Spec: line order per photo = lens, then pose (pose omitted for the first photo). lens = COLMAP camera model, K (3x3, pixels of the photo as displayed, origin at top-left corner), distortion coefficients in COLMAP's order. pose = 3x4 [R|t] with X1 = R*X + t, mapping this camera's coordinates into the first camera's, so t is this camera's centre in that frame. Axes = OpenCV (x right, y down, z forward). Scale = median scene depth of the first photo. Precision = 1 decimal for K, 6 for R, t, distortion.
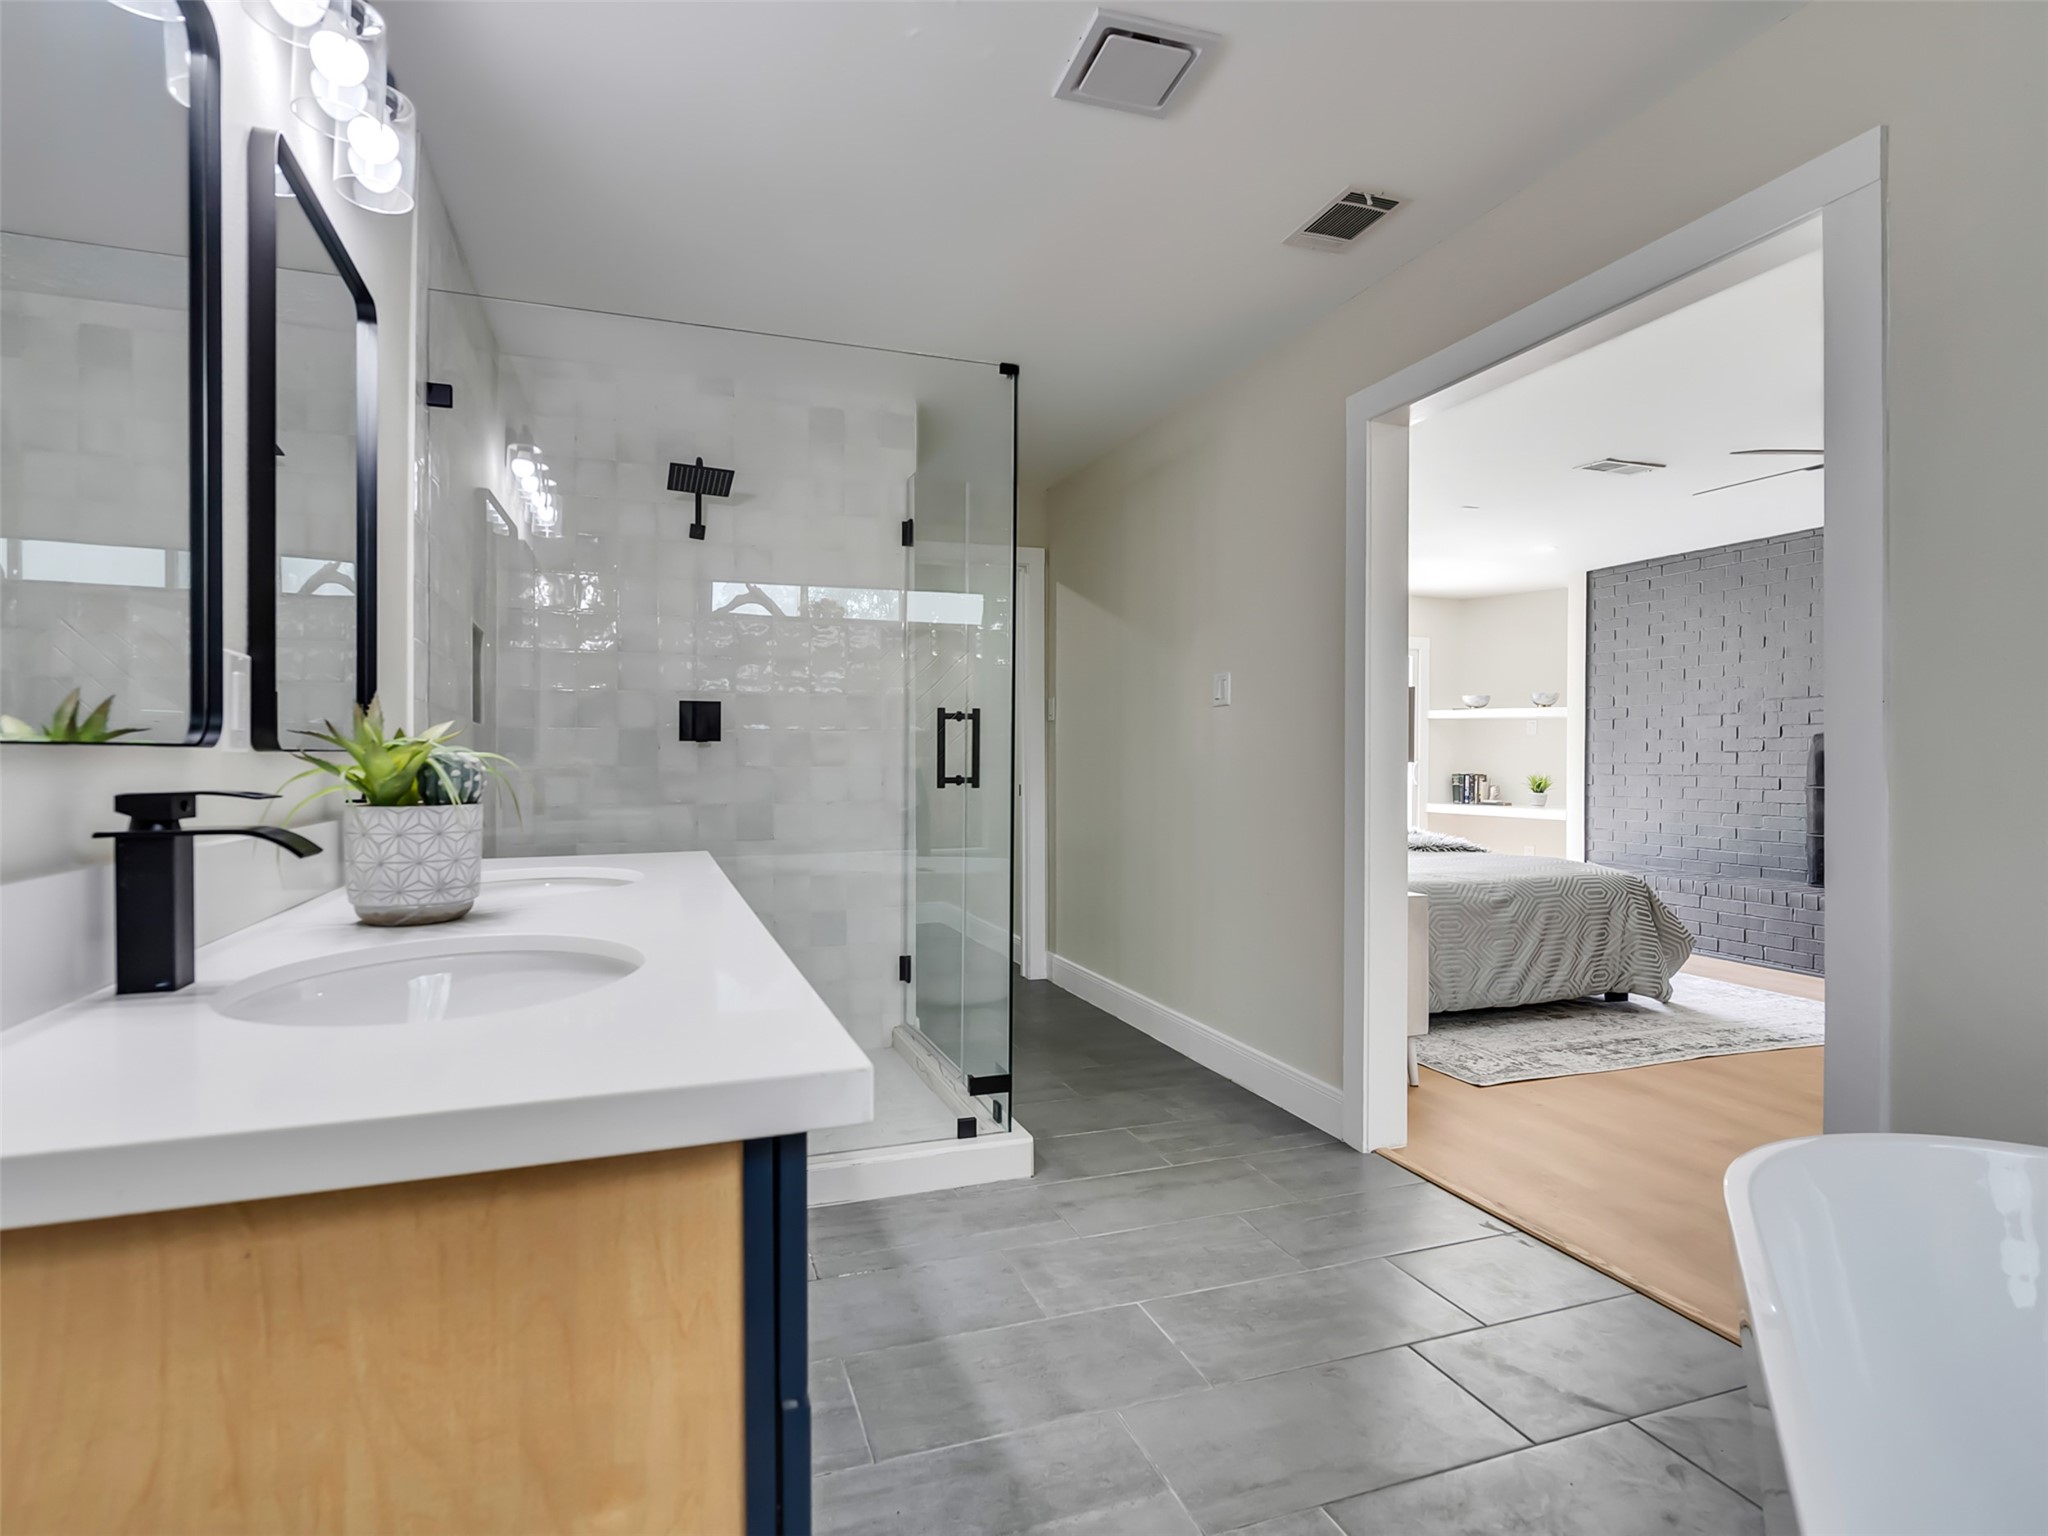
lens RADIAL K [[1045.0, 0, 1001.8], [0, 1045.0, 767.5], [0, 0, 1]] dist [-0.009165, 0.006417]
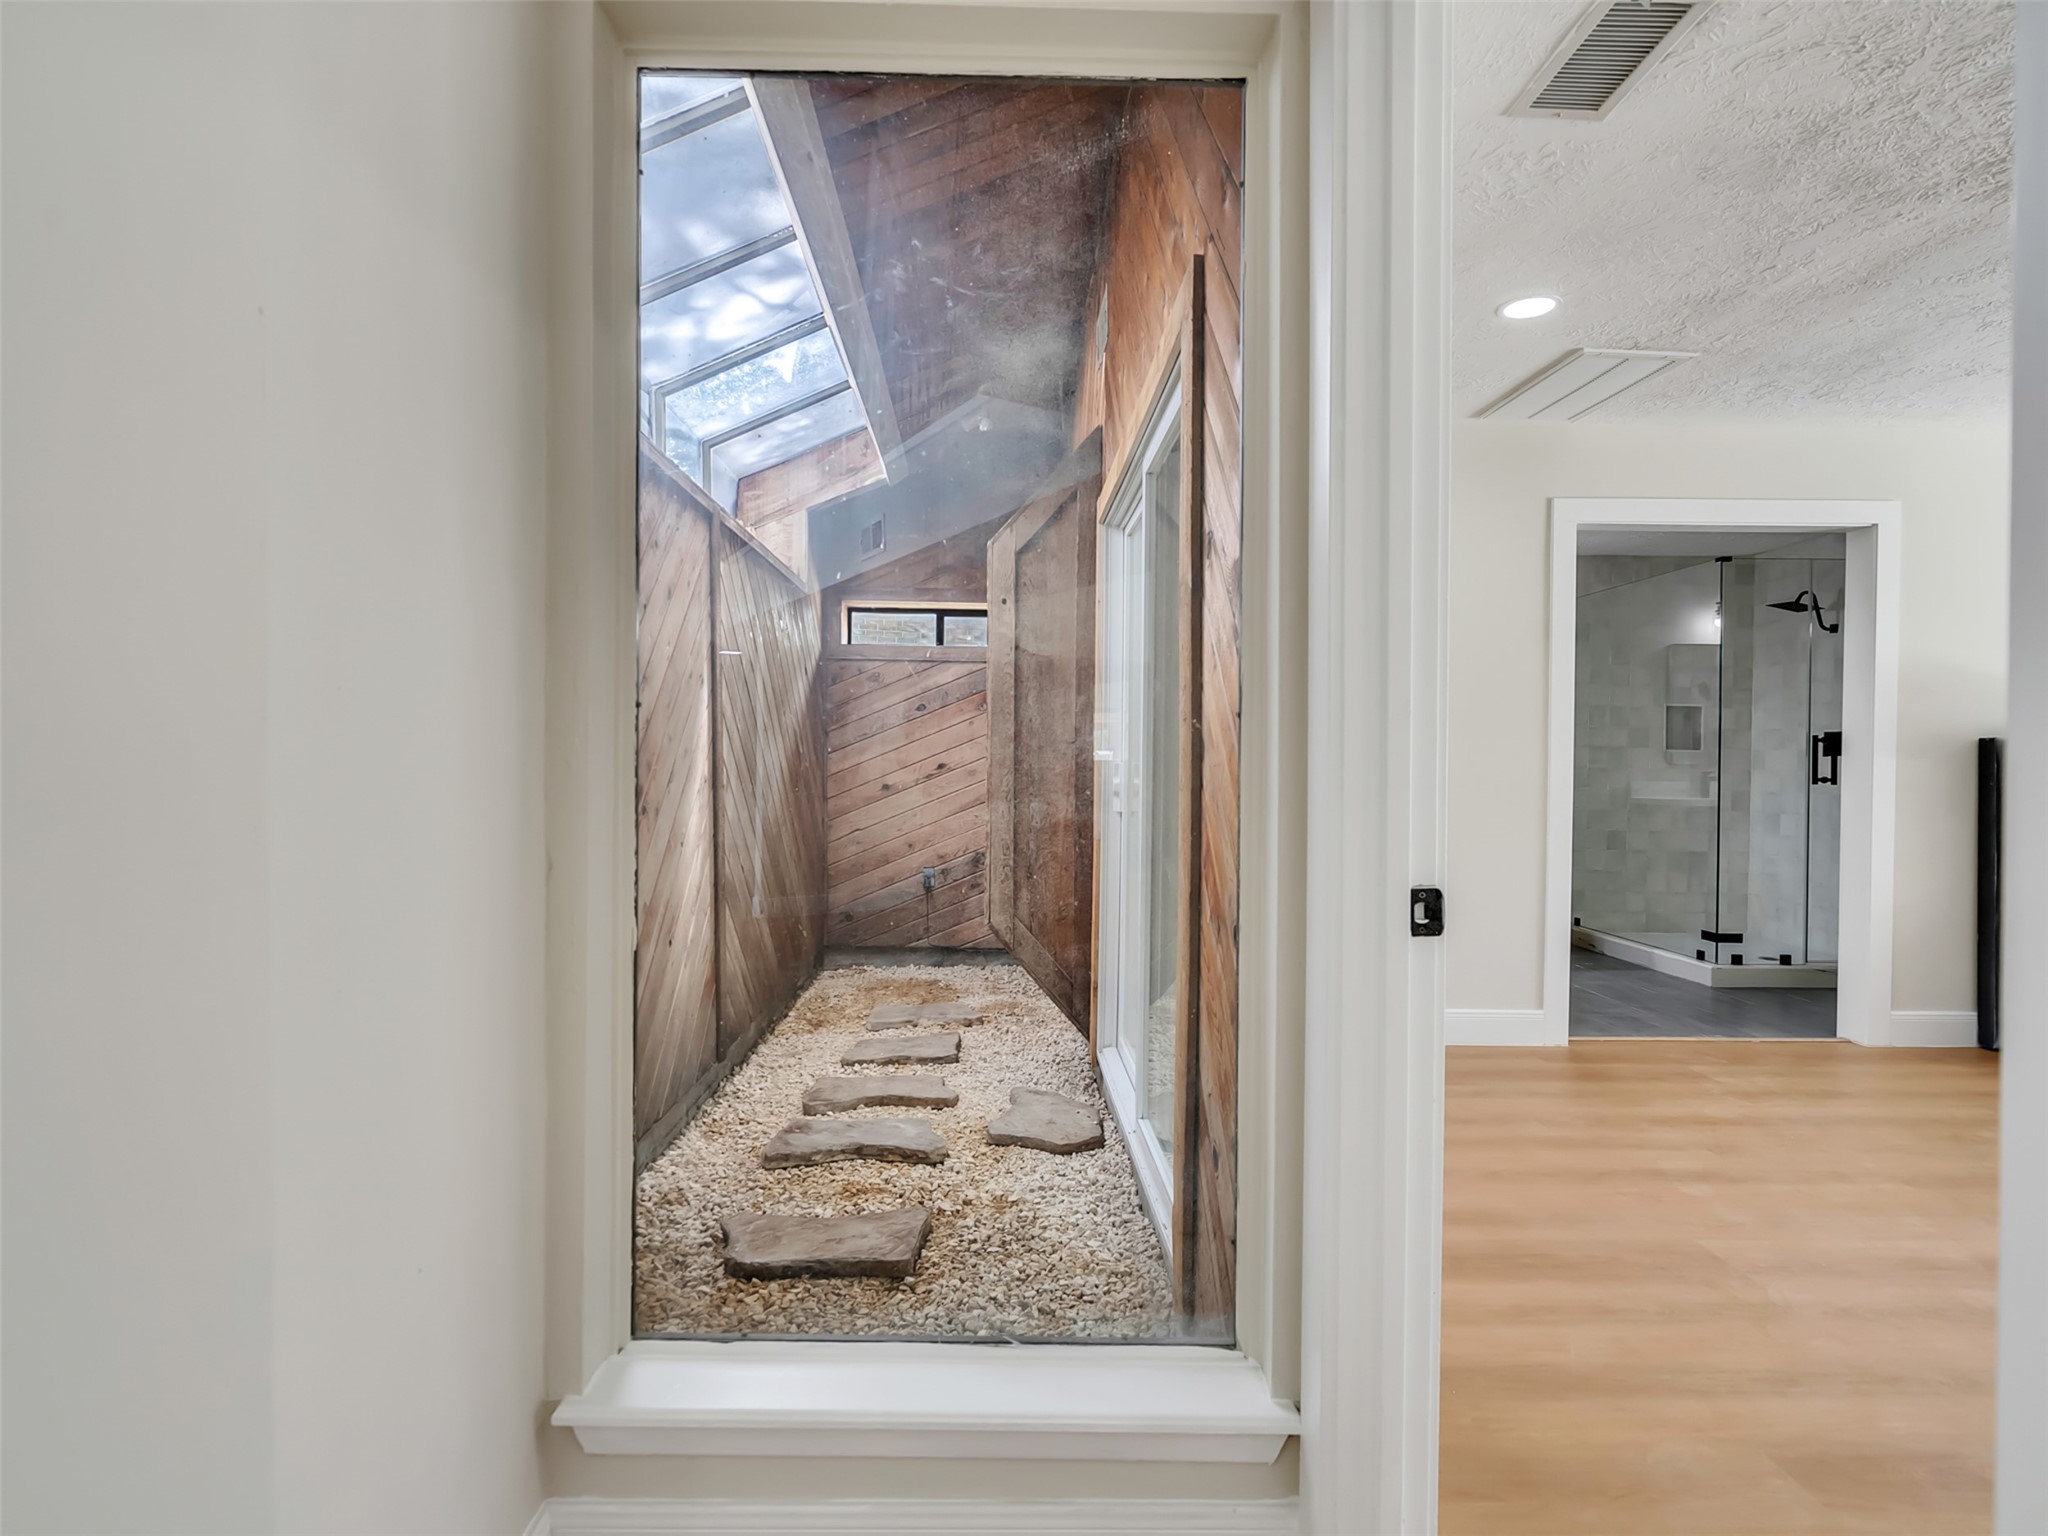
lens RADIAL K [[1045.0, 0, 1002.6], [0, 1045.0, 761.1], [0, 0, 1]] dist [-0.009165, 0.006417]
pose [[-0.310015, -0.001810, -0.950730, 3.562821], [-0.008450, 0.999964, 0.000852, -0.013623], [0.950694, 0.008298, -0.310019, 0.579307]]
